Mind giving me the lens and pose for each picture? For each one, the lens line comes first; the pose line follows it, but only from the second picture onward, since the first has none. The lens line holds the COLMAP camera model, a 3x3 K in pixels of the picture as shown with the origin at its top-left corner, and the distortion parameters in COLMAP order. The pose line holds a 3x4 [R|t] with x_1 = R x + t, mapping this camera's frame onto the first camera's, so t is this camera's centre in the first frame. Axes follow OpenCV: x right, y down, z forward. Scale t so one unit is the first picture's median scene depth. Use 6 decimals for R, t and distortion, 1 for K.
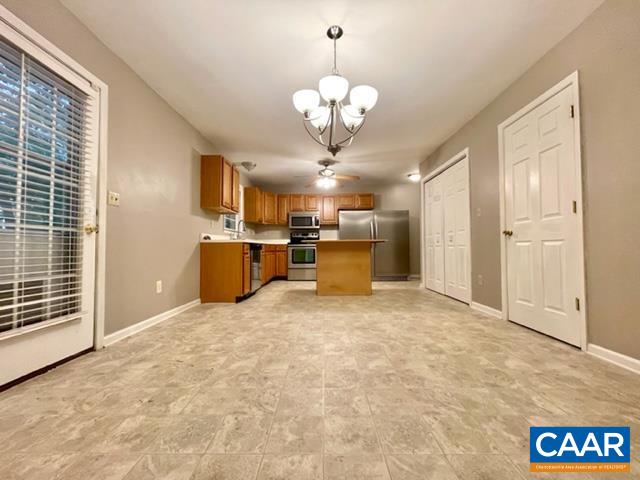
lens RADIAL K [[258.8, 0, 322.5], [0, 258.8, 240.1], [0, 0, 1]] dist [-0.002800, 0.000046]
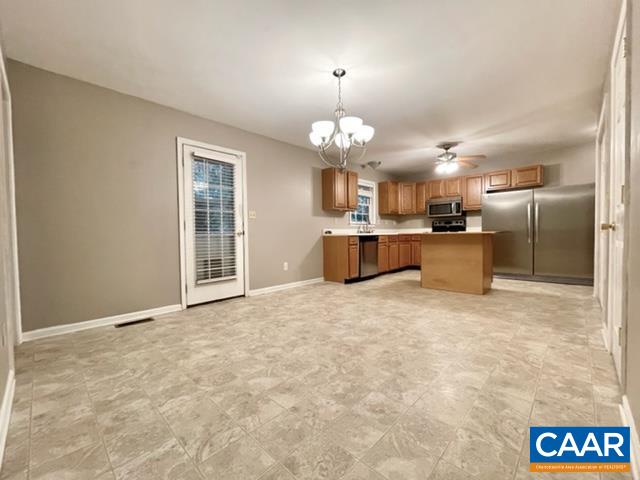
lens RADIAL K [[268.9, 0, 318.9], [0, 268.9, 240.2], [0, 0, 1]] dist [-0.001405, -0.000346]
pose [[0.730077, 0.008899, -0.683307, 0.460729], [0.032333, 0.998346, 0.047548, -0.035062], [0.682600, -0.056807, 0.728581, -0.026247]]
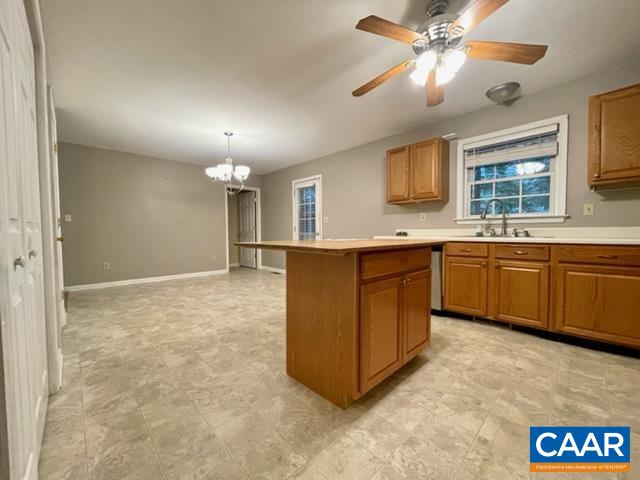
lens RADIAL K [[258.8, 0, 335.2], [0, 258.8, 256.8], [0, 0, 1]] dist [-0.002800, 0.000046]
pose [[-0.691563, 0.085825, -0.717199, 0.490930], [0.037836, 0.995857, 0.082688, -0.012877], [0.721325, 0.030048, -0.691945, 1.563646]]
